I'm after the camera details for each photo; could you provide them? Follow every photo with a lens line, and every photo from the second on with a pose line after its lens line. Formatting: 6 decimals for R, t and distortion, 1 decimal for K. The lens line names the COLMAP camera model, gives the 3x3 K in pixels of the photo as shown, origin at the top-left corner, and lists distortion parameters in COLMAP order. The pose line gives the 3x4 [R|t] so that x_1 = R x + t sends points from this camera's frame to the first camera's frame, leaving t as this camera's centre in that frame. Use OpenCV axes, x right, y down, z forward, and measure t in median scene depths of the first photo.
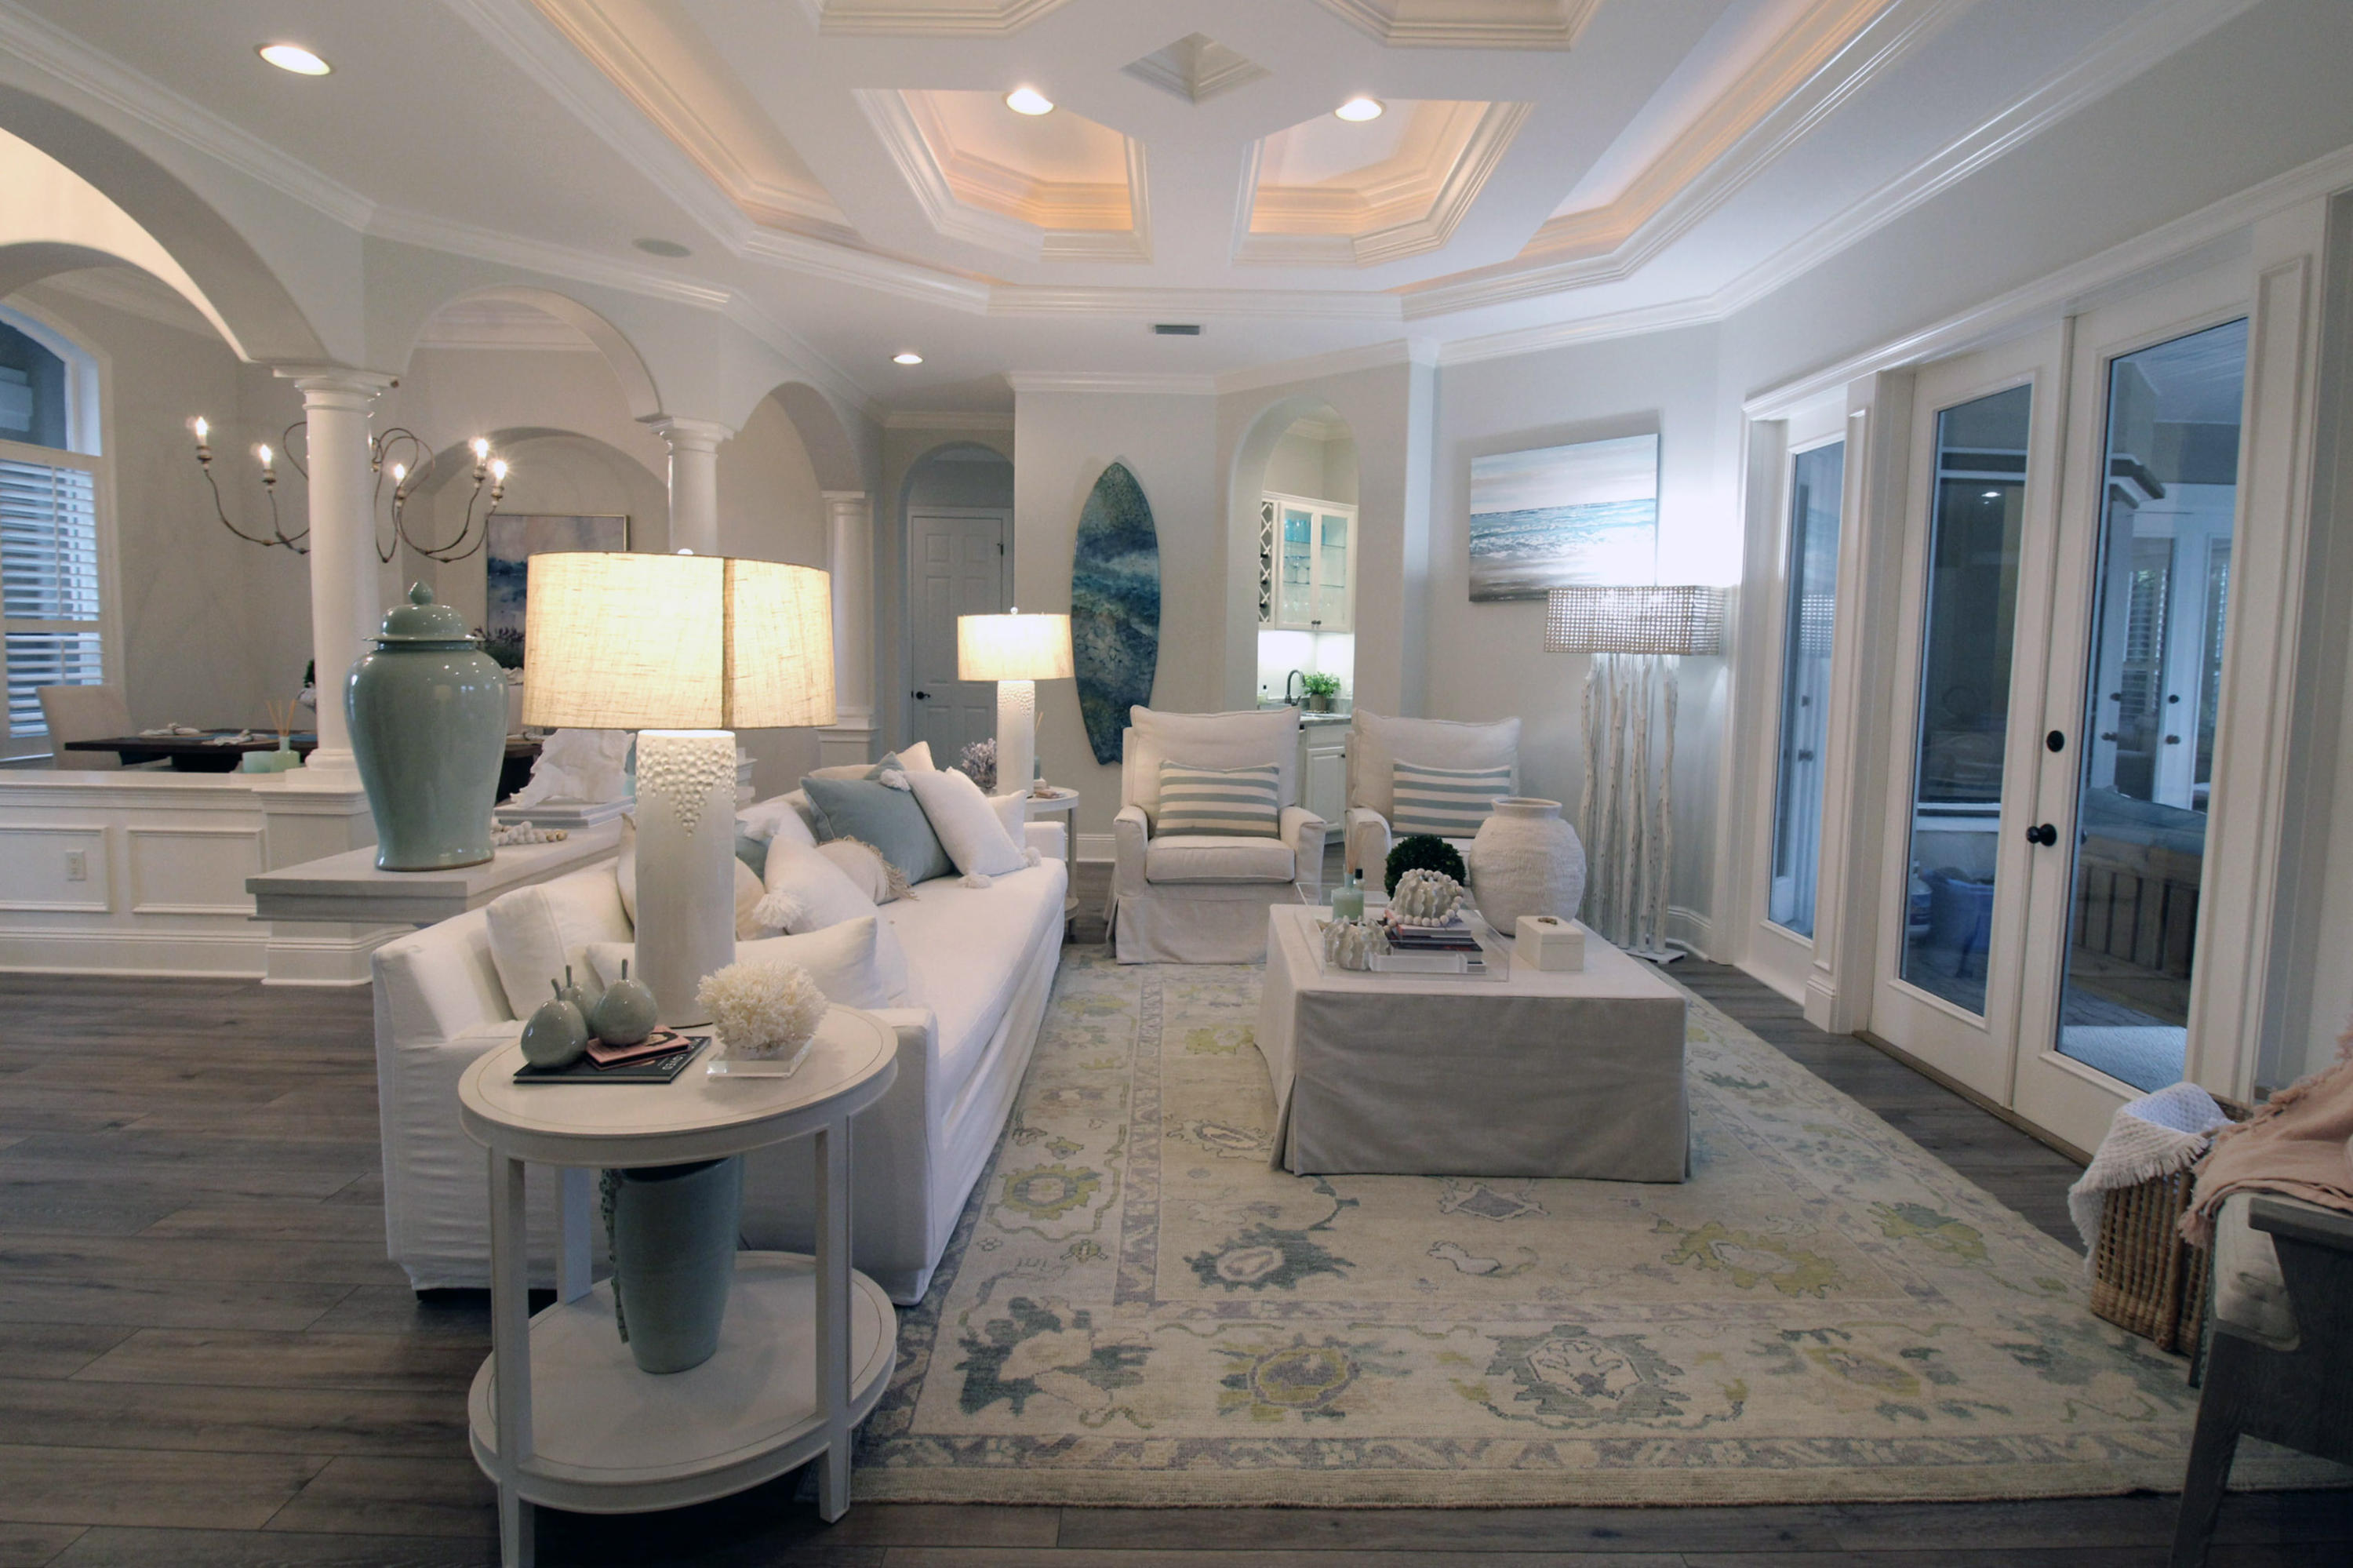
lens RADIAL K [[1192.4, 0, 1201.0], [0, 1192.4, 746.0], [0, 0, 1]] dist [0.003352, -0.016242]
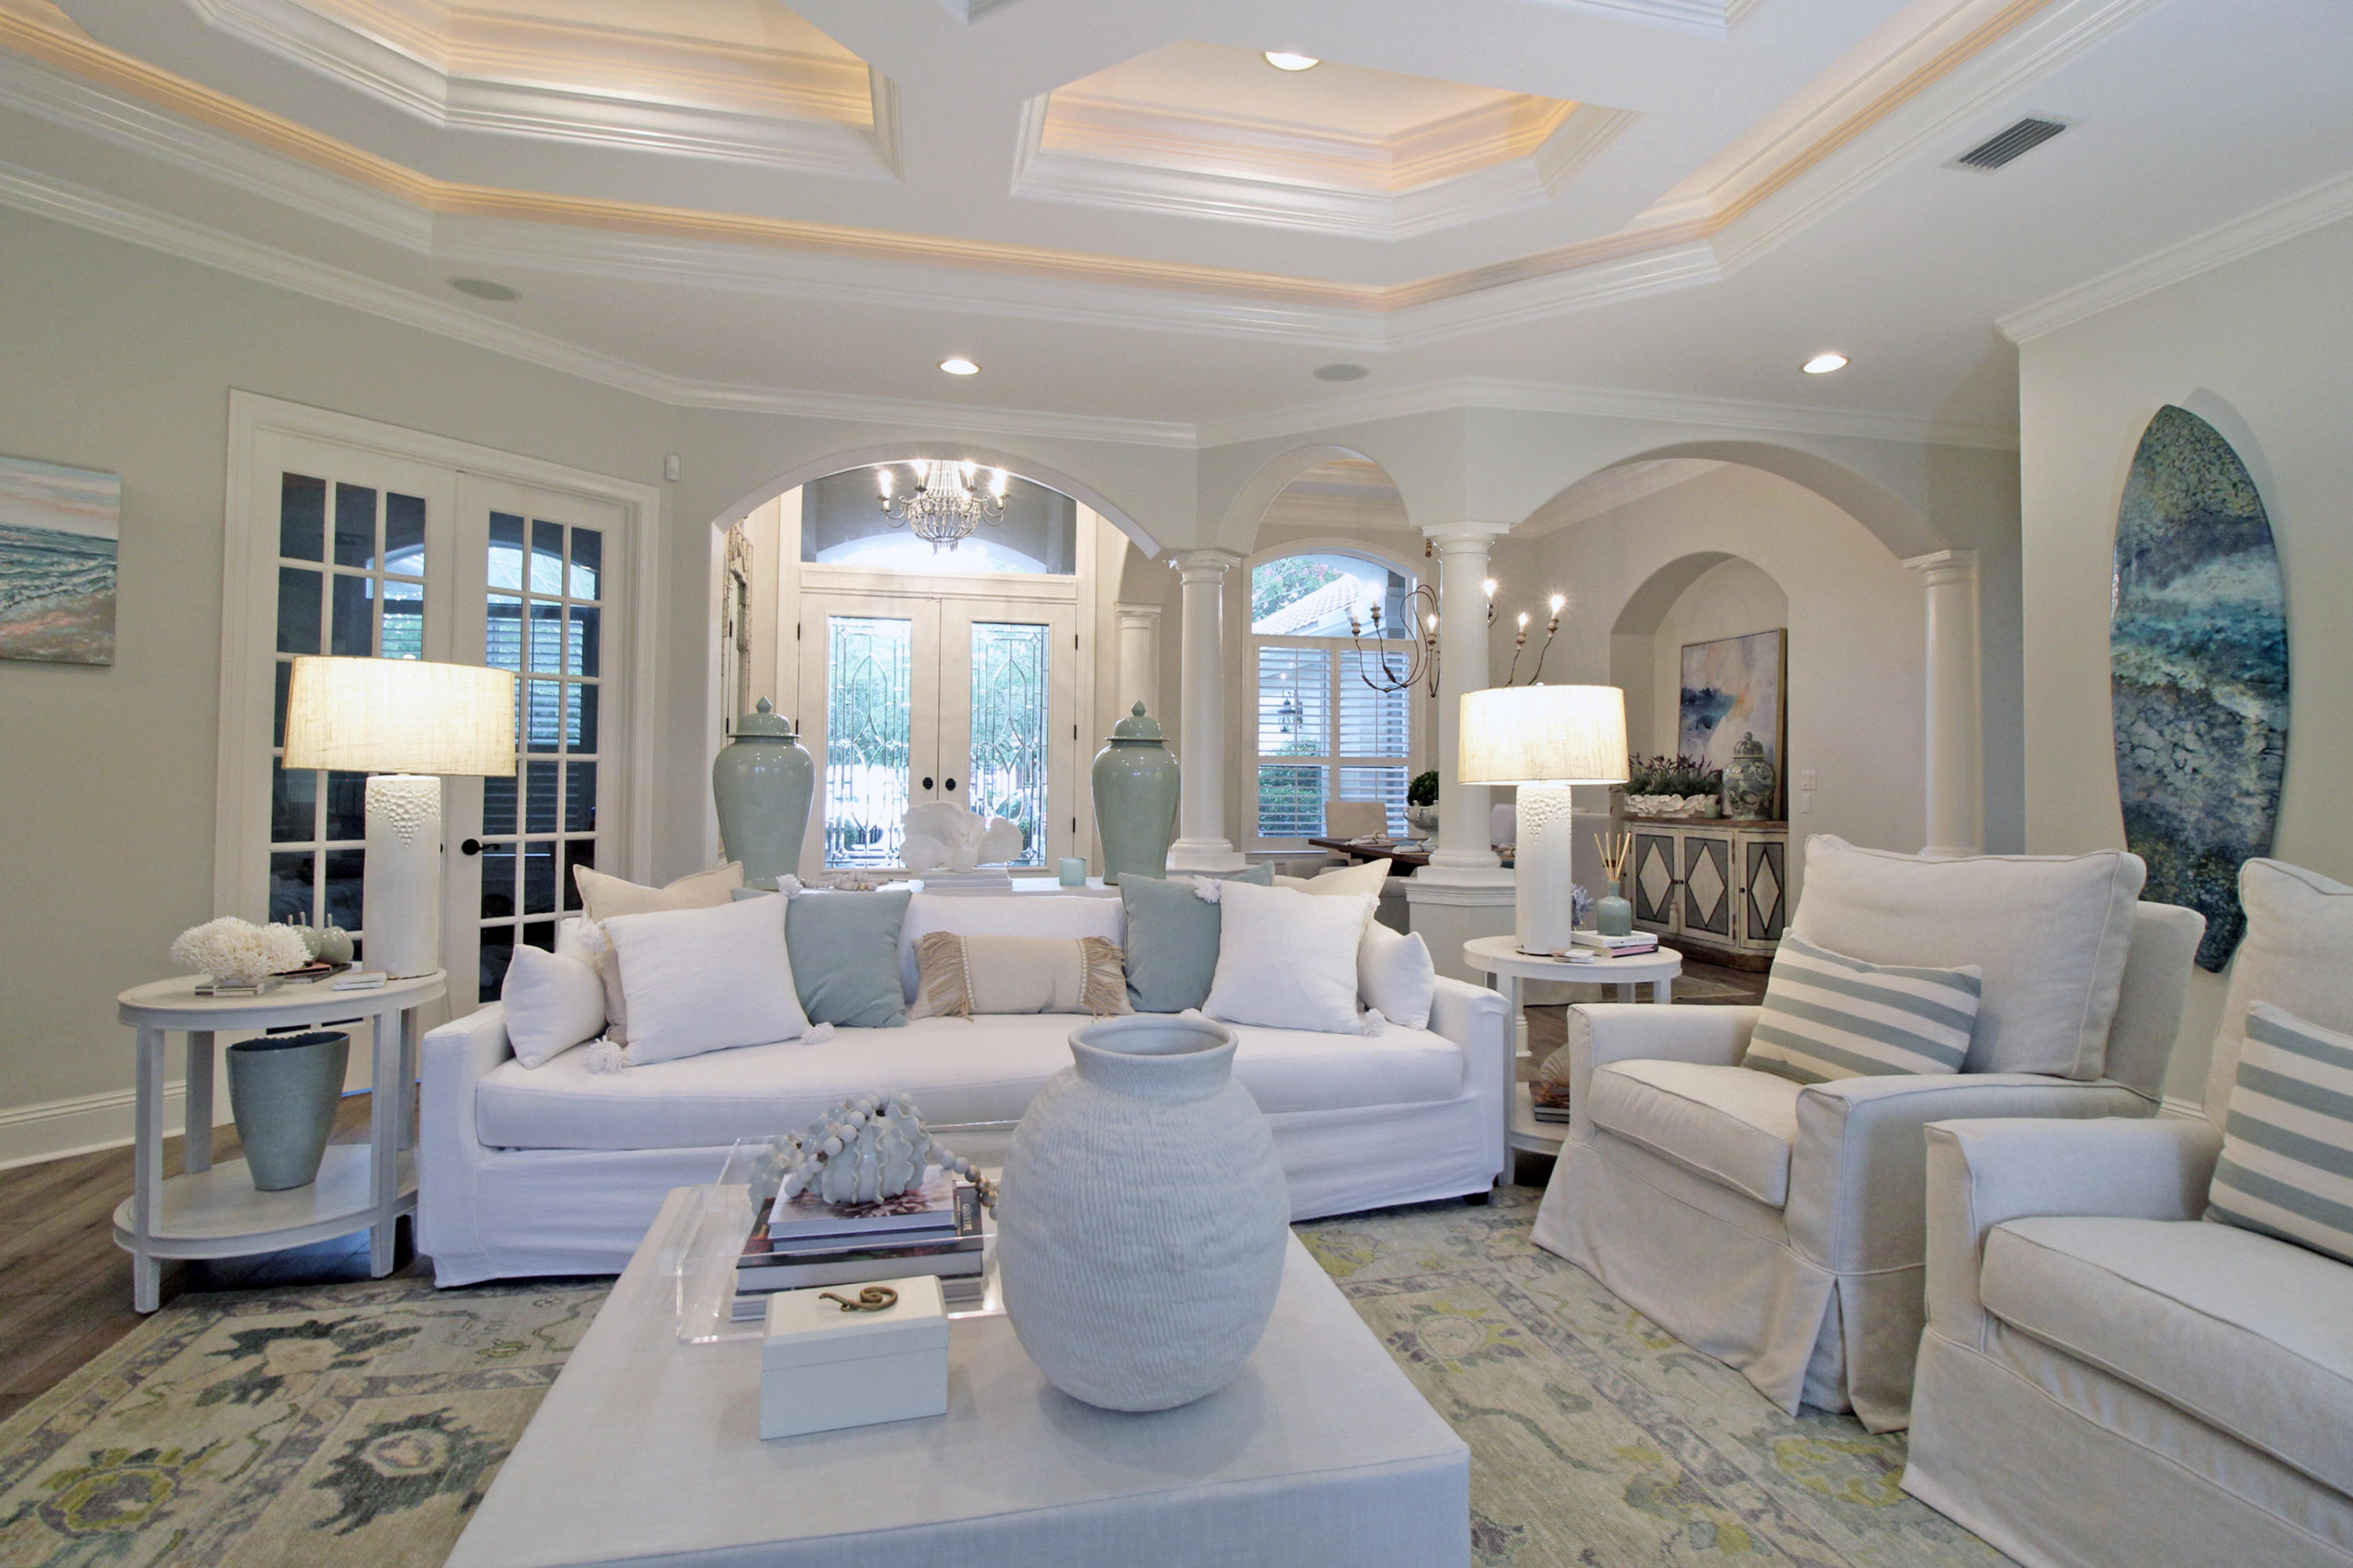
lens RADIAL K [[1152.5, 0, 1198.1], [0, 1152.5, 755.0], [0, 0, 1]] dist [0.002986, -0.014727]
pose [[0.214437, -0.035858, -0.976079, 0.596565], [-0.085765, 0.994775, -0.055387, -0.023143], [0.972965, 0.095590, 0.210241, 0.848884]]
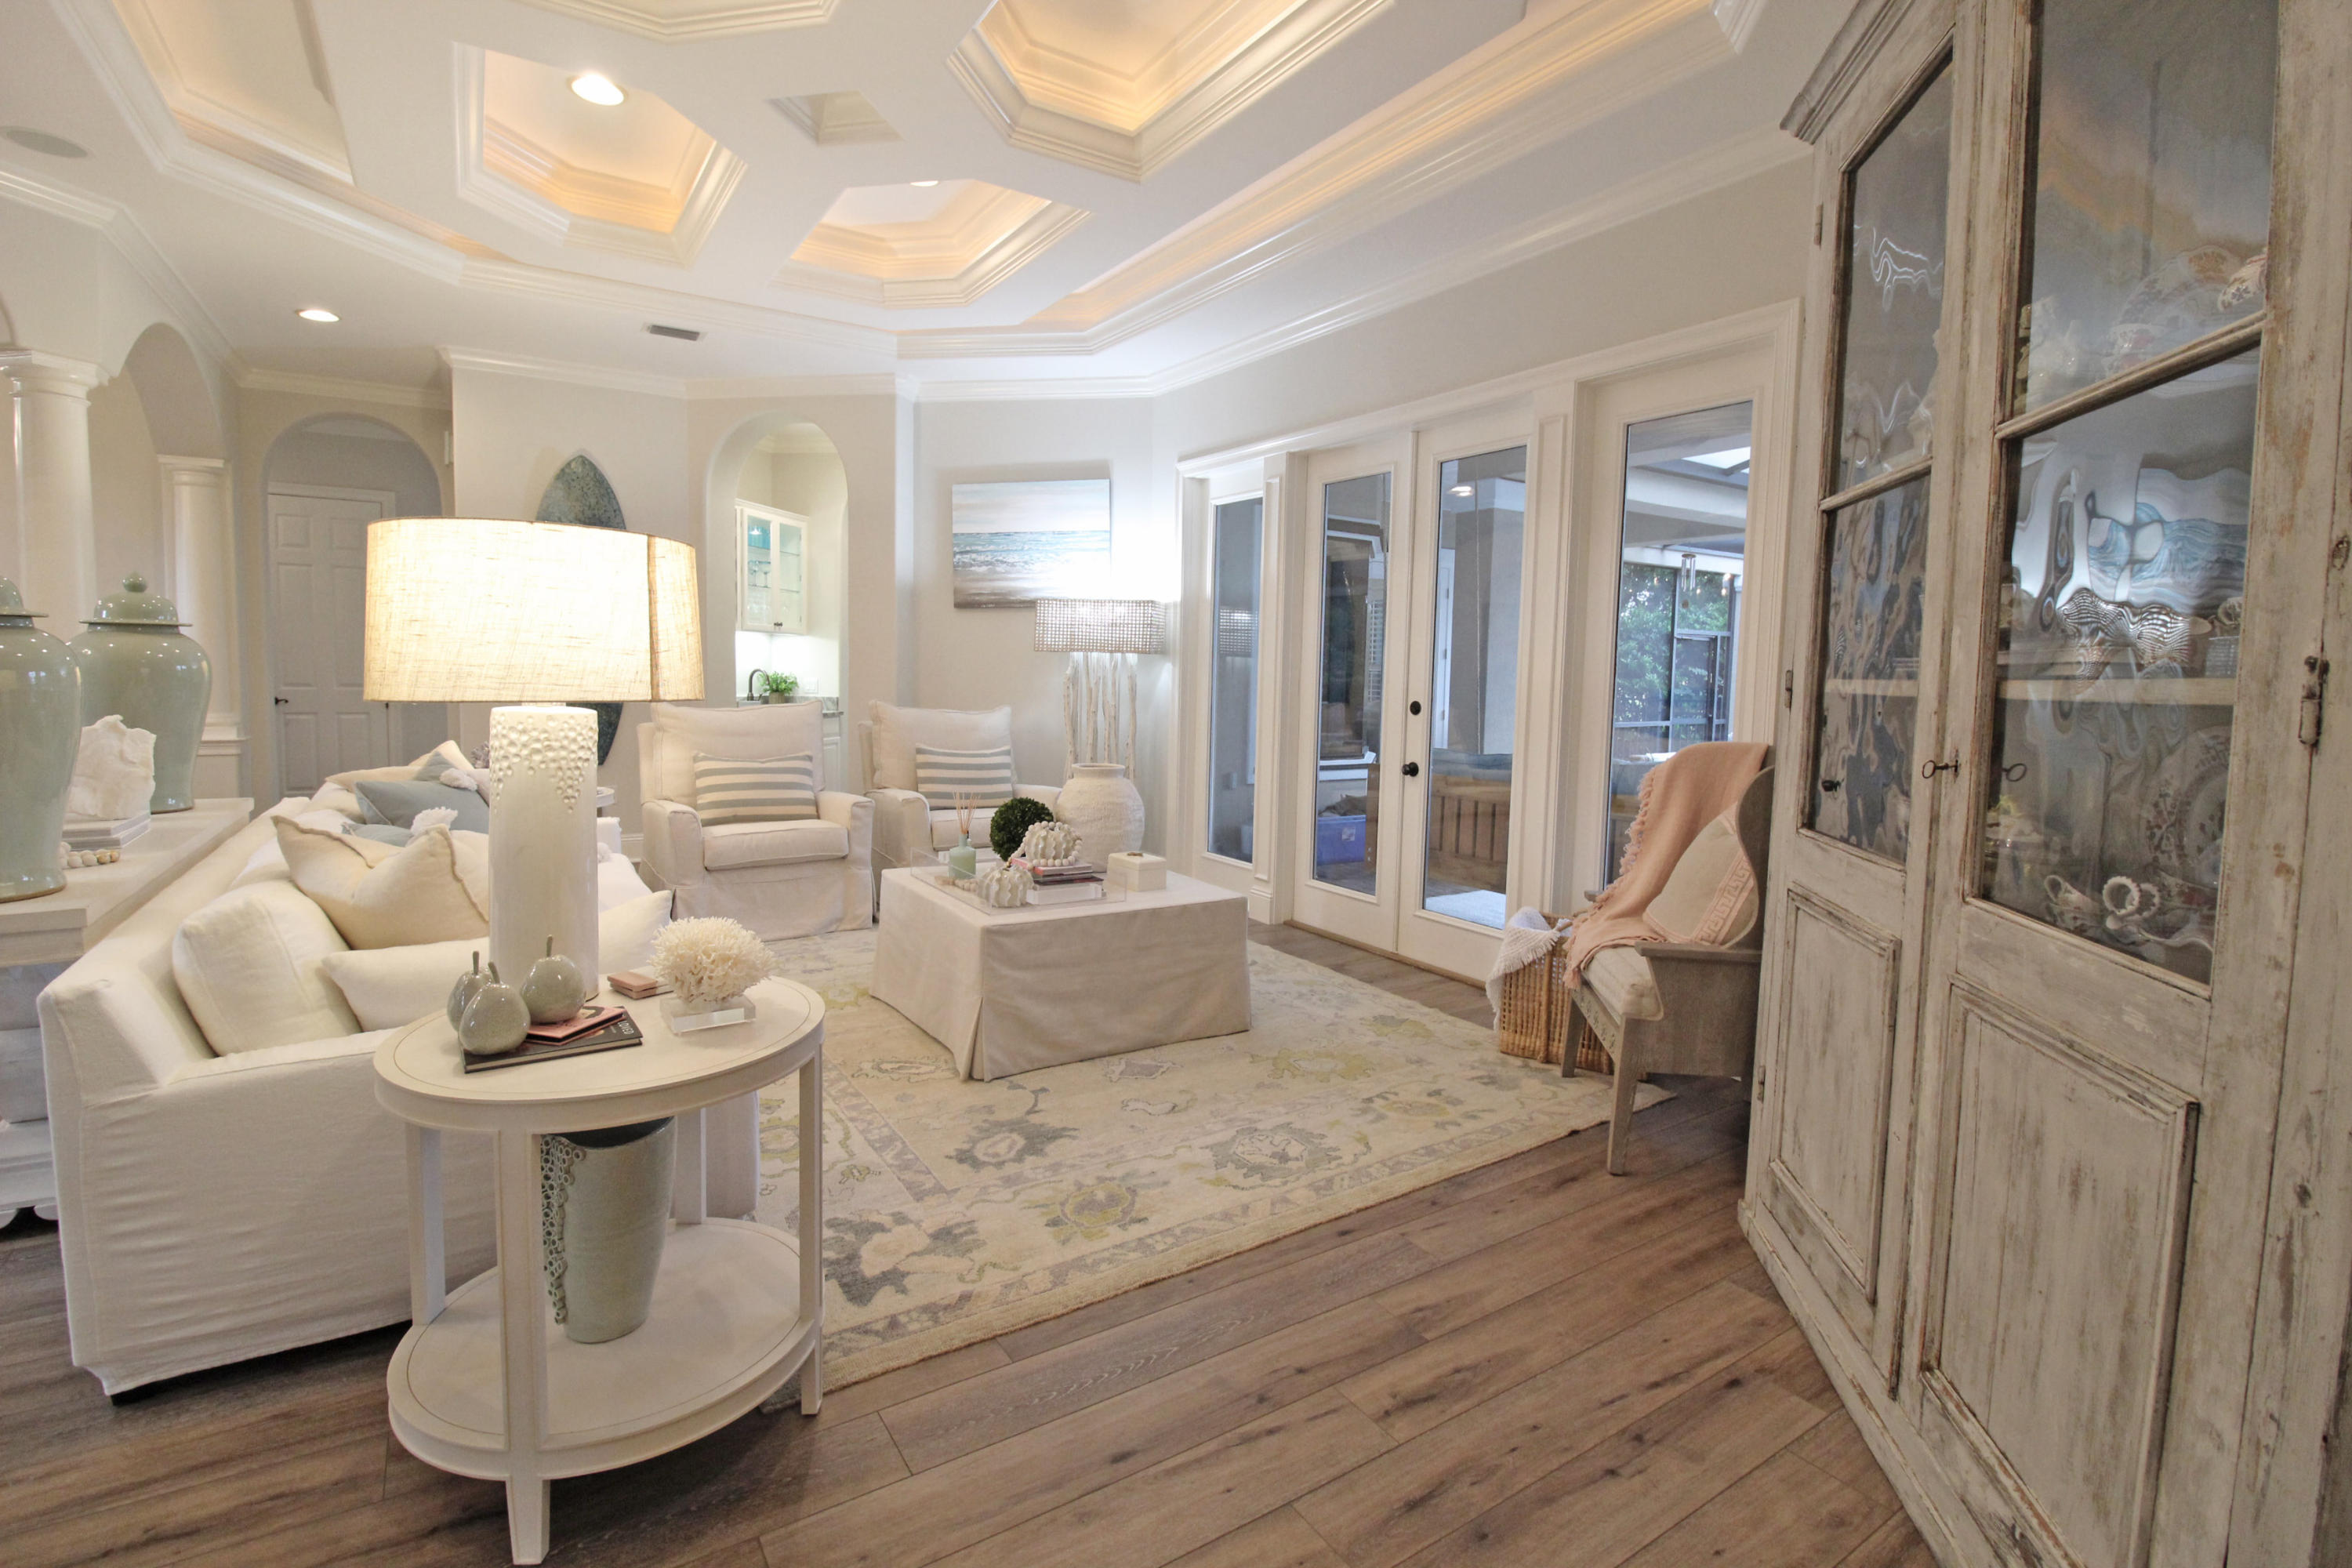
lens RADIAL K [[1079.5, 0, 1185.6], [0, 1079.5, 751.3], [0, 0, 1]] dist [0.000669, -0.012906]
pose [[0.844849, -0.041118, 0.533423, -0.236704], [0.037802, 0.999138, 0.017144, 0.014240], [-0.533668, 0.005680, 0.845675, -0.016538]]
